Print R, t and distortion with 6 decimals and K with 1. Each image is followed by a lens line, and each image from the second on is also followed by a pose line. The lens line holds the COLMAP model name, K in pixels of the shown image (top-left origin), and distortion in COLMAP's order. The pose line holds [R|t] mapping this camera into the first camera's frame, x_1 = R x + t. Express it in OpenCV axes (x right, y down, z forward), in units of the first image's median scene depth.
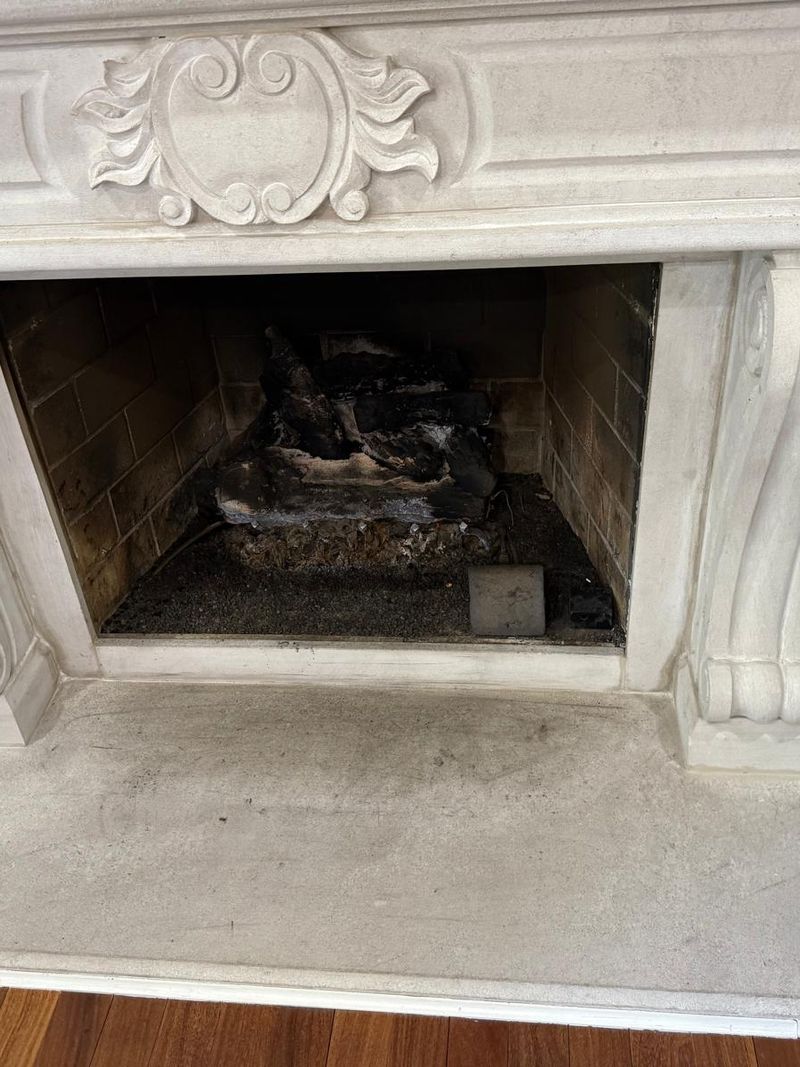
lens RADIAL K [[976.9, 0, 397.3], [0, 976.9, 532.0], [0, 0, 1]] dist [0.151601, -0.337911]
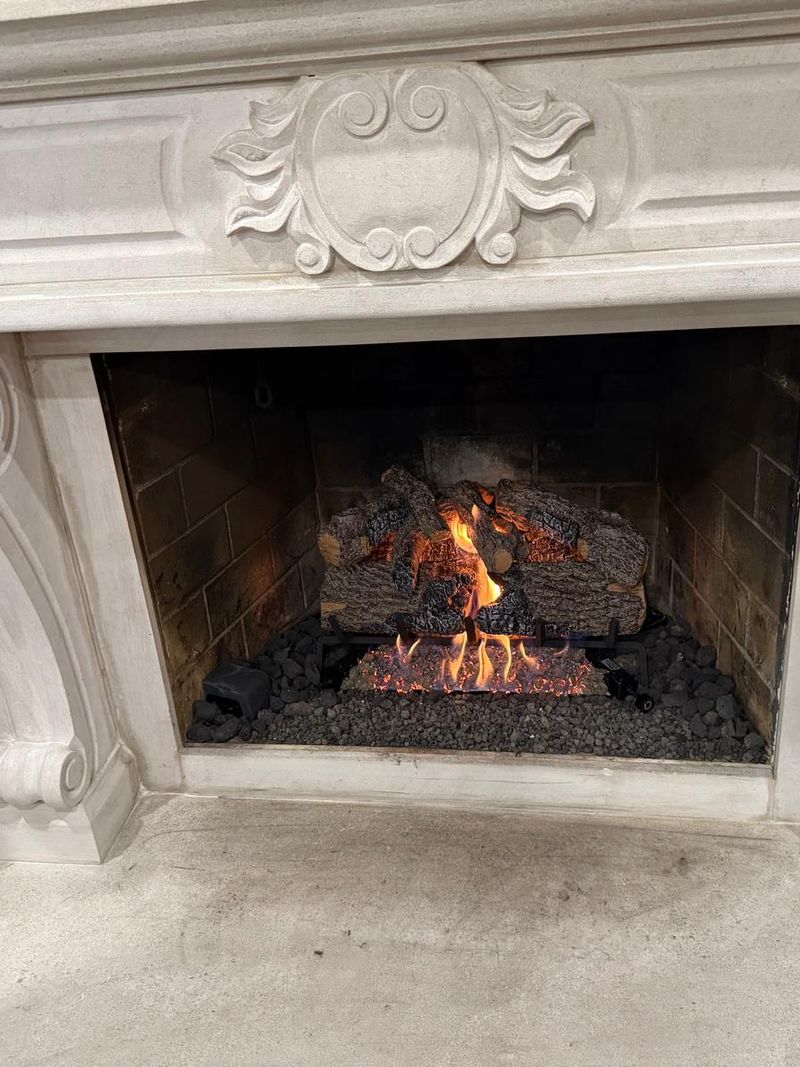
lens RADIAL K [[976.9, 0, 397.3], [0, 976.9, 532.0], [0, 0, 1]] dist [0.151601, -0.337911]
pose [[0.998182, 0.011167, -0.059234, -0.059132], [-0.020675, 0.986505, -0.162421, 0.064755], [0.056621, 0.163351, 0.984942, 0.078202]]
